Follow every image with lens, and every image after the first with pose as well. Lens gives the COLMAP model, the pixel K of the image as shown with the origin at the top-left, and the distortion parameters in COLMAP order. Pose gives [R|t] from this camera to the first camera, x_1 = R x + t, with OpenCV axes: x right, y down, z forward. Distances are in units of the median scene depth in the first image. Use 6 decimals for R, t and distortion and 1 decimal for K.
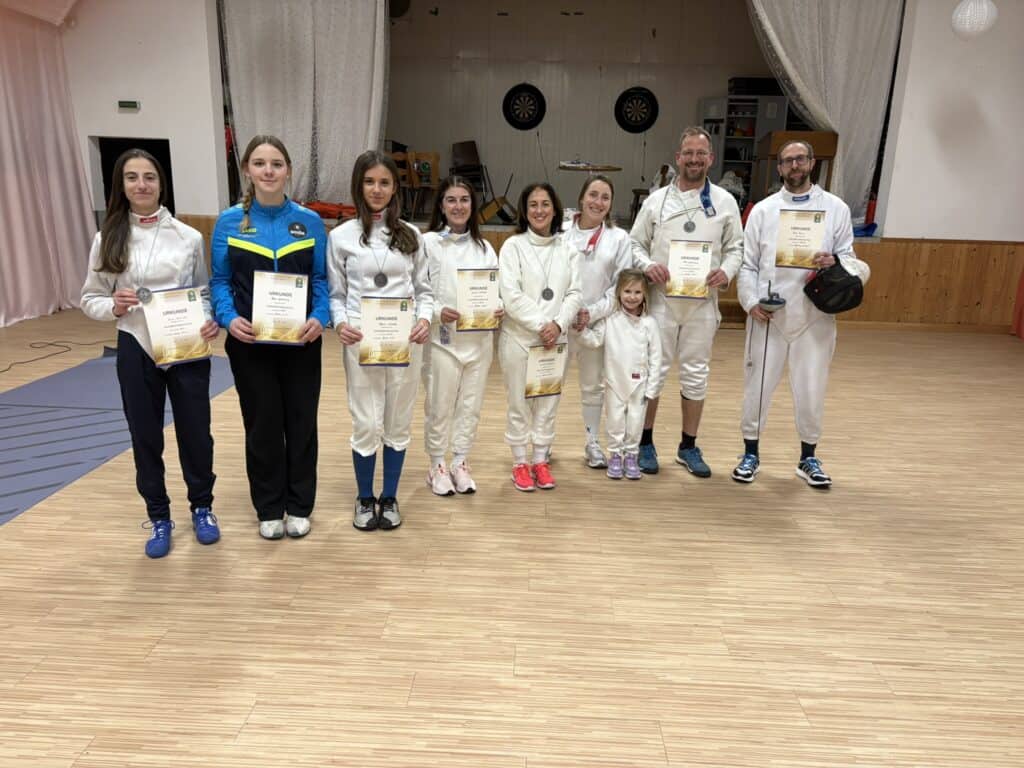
lens RADIAL K [[764.8, 0, 512.0], [0, 764.8, 384.0], [0, 0, 1]] dist [0.025571, 0.002548]
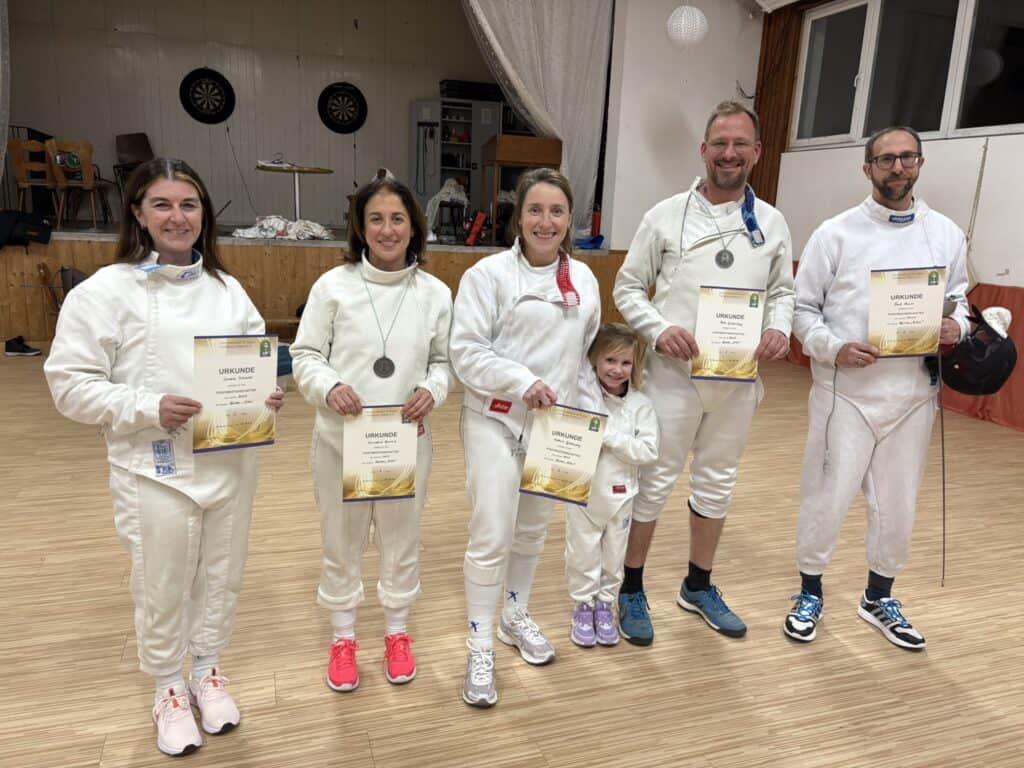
lens RADIAL K [[785.2, 0, 507.3], [0, 785.2, 416.2], [0, 0, 1]] dist [0.011441, 0.001834]
pose [[0.927312, -0.086607, 0.364131, -0.128365], [0.077790, 0.996213, 0.038841, -0.082569], [-0.366116, -0.007692, 0.930538, 0.326423]]
